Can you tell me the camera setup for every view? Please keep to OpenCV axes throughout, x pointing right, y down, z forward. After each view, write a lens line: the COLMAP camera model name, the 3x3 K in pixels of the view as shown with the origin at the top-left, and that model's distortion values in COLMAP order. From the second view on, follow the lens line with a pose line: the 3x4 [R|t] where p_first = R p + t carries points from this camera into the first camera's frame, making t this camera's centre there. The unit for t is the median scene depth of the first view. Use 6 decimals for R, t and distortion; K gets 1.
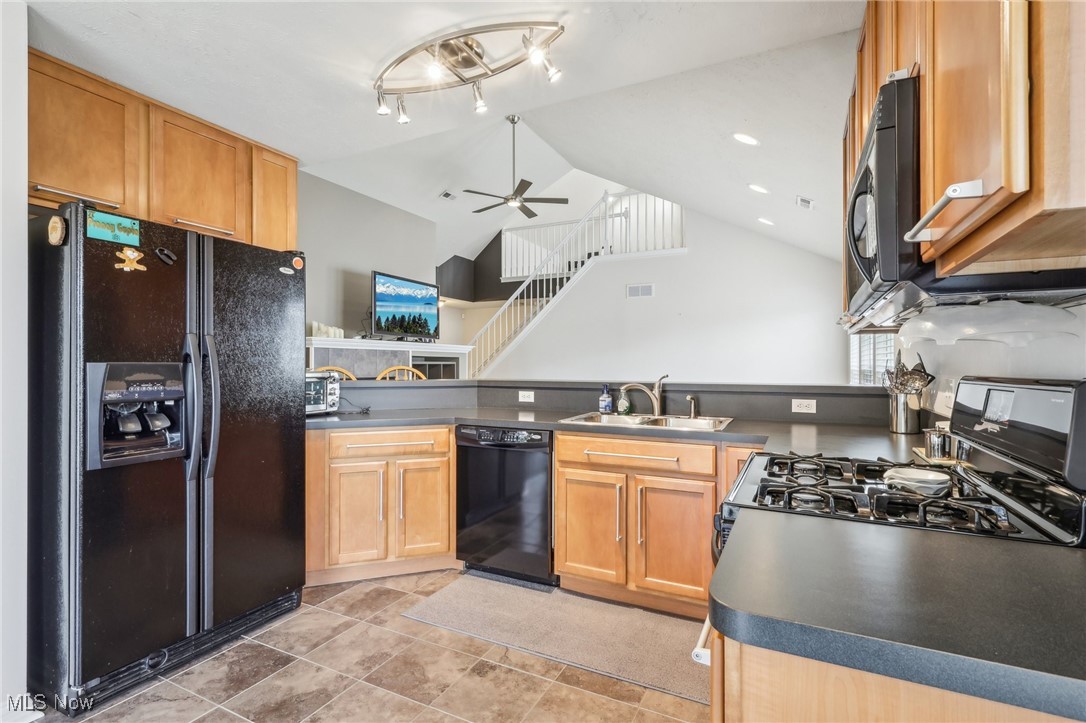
lens RADIAL K [[516.7, 0, 541.8], [0, 516.7, 361.7], [0, 0, 1]] dist [0.007403, 0.001609]
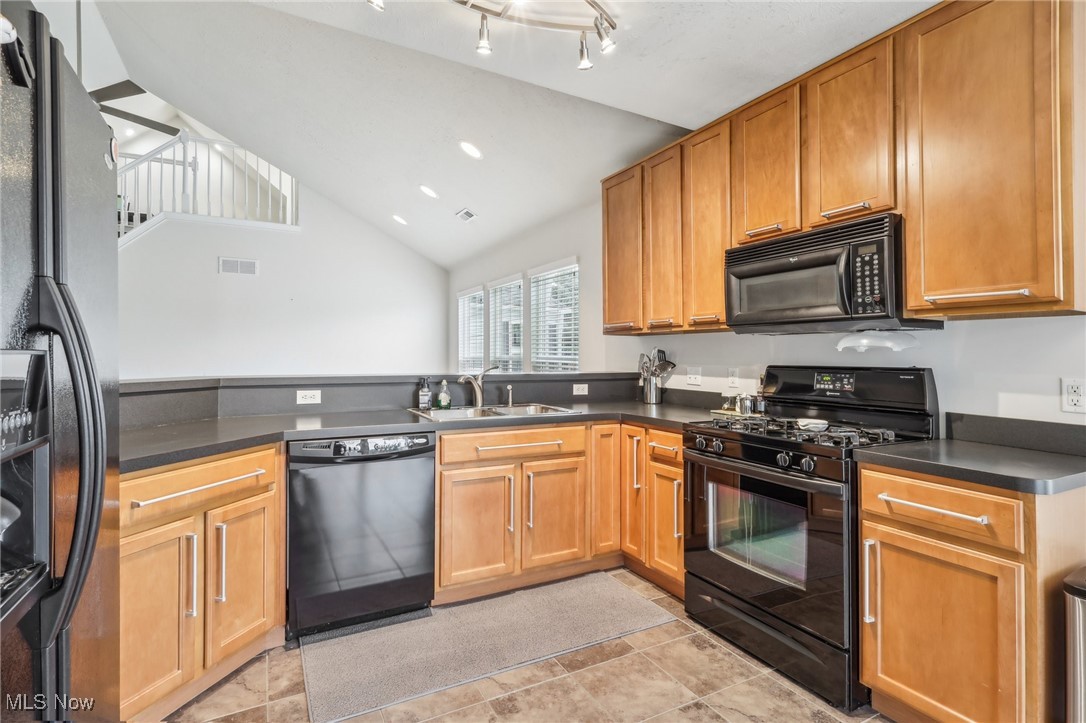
lens RADIAL K [[516.7, 0, 541.9], [0, 516.7, 362.3], [0, 0, 1]] dist [0.007403, 0.001609]
pose [[0.581644, -0.006962, 0.813414, -0.584686], [-0.006920, 0.999885, 0.013506, 0.002664], [-0.813414, -0.013484, 0.581529, 0.338107]]
